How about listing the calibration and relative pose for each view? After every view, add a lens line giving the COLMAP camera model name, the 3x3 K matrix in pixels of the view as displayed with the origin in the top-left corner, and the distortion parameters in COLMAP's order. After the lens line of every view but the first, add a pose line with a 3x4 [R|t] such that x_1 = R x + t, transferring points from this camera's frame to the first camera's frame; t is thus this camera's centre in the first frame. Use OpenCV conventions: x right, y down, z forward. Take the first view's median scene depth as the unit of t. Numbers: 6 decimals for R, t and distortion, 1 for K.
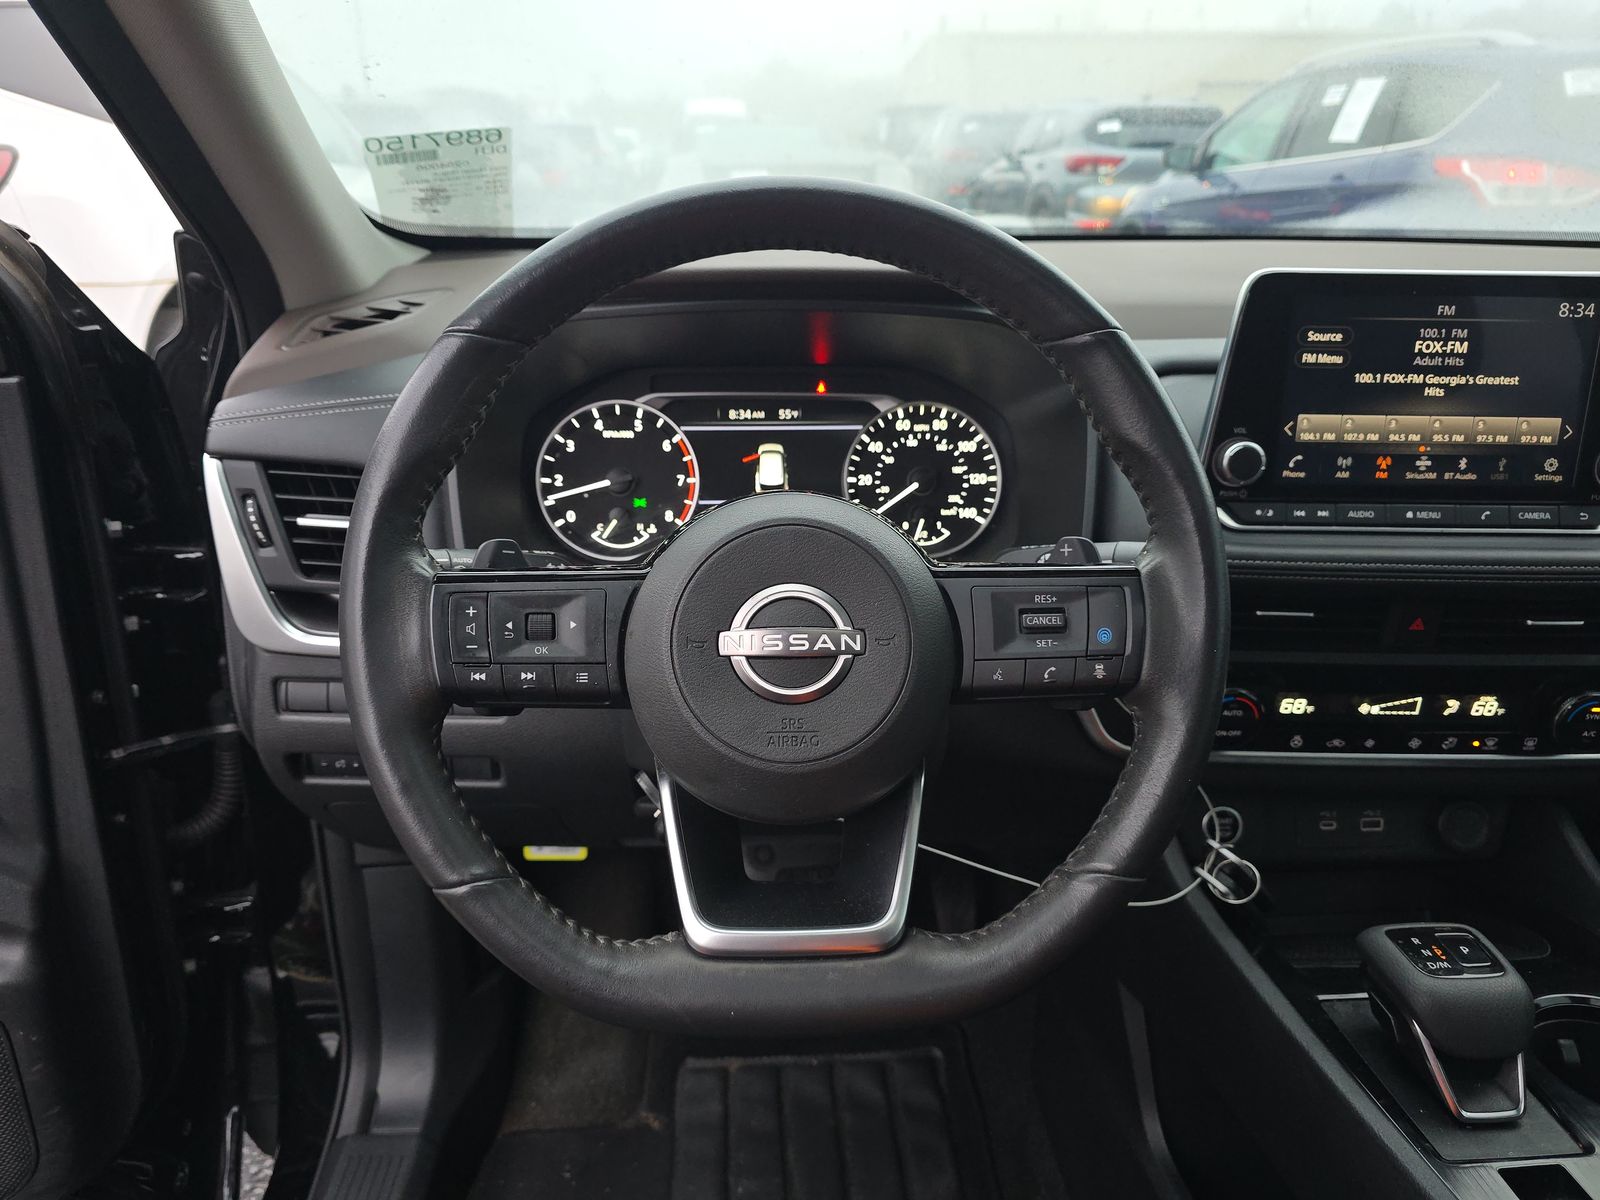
lens RADIAL K [[1076.9, 0, 797.2], [0, 1076.9, 600.6], [0, 0, 1]] dist [0.032373, -0.037151]
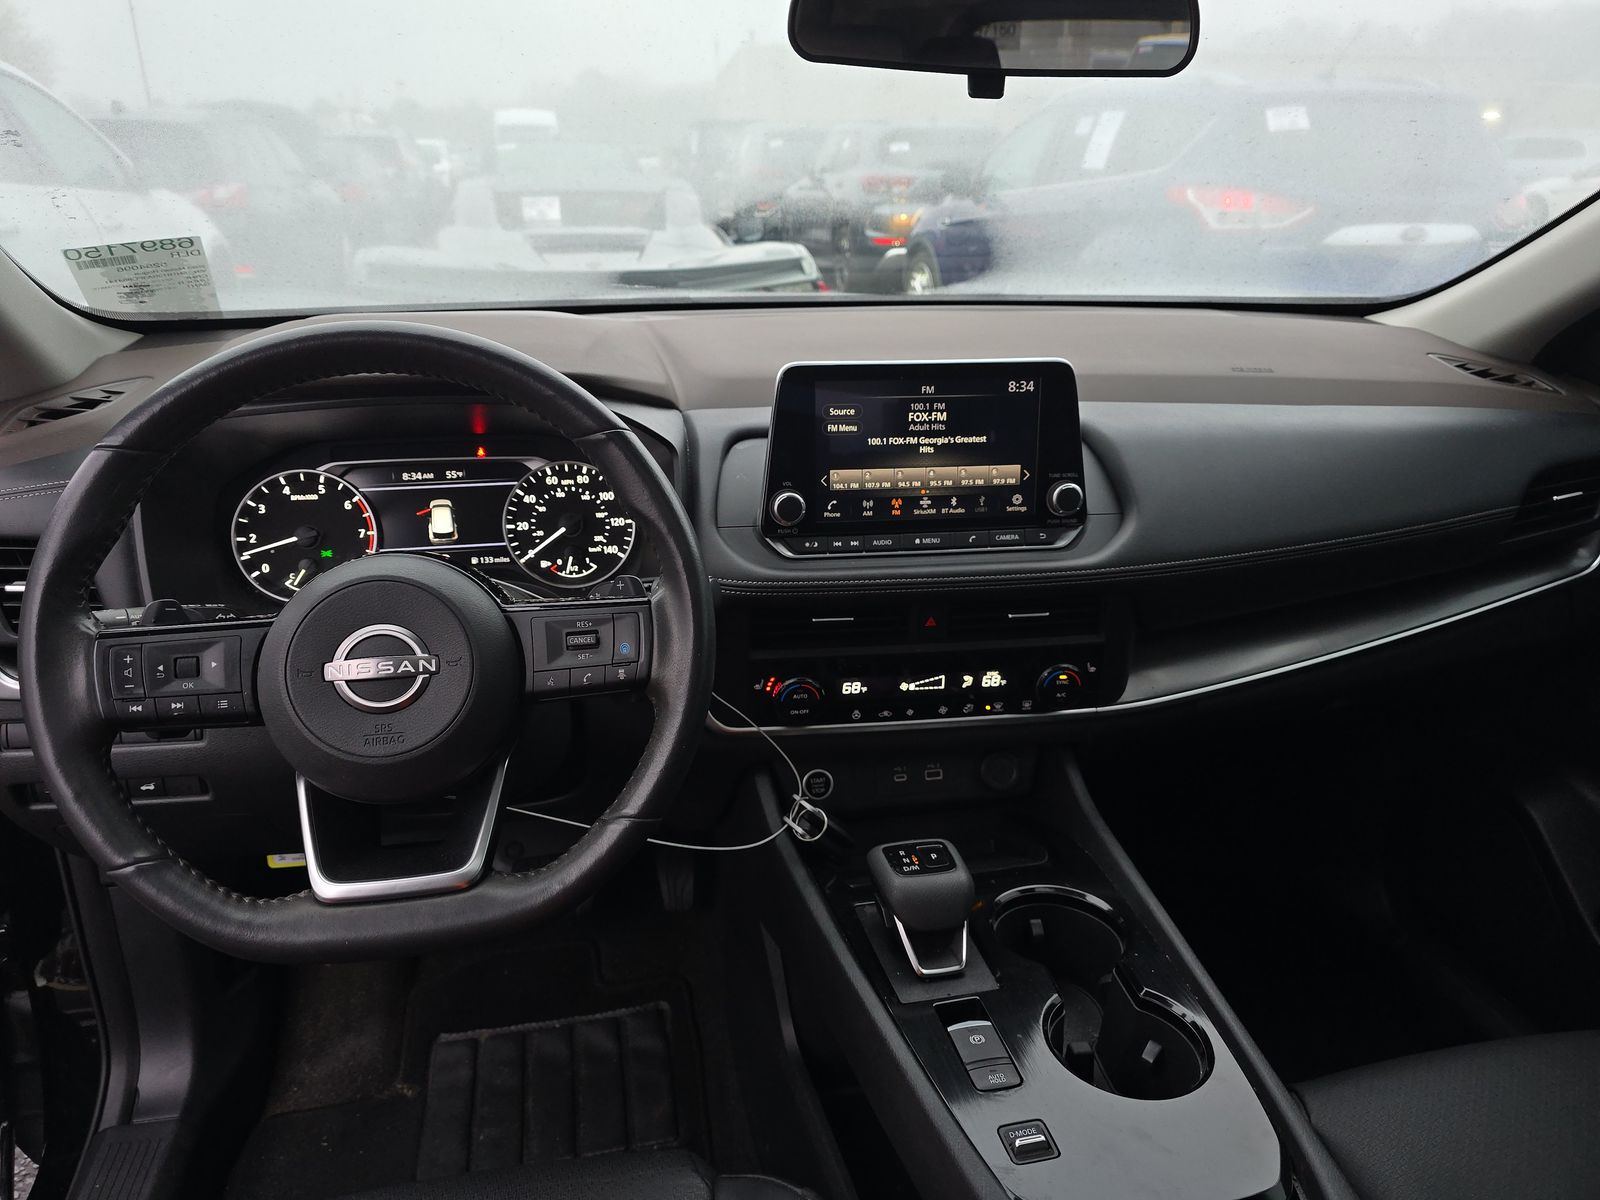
lens RADIAL K [[1076.9, 0, 803.5], [0, 1076.9, 600.4], [0, 0, 1]] dist [0.032373, -0.037151]
pose [[0.988265, -0.052310, 0.143510, 0.210179], [0.052934, 0.998598, -0.000529, -0.011171], [-0.143281, 0.008119, 0.989649, -0.273698]]
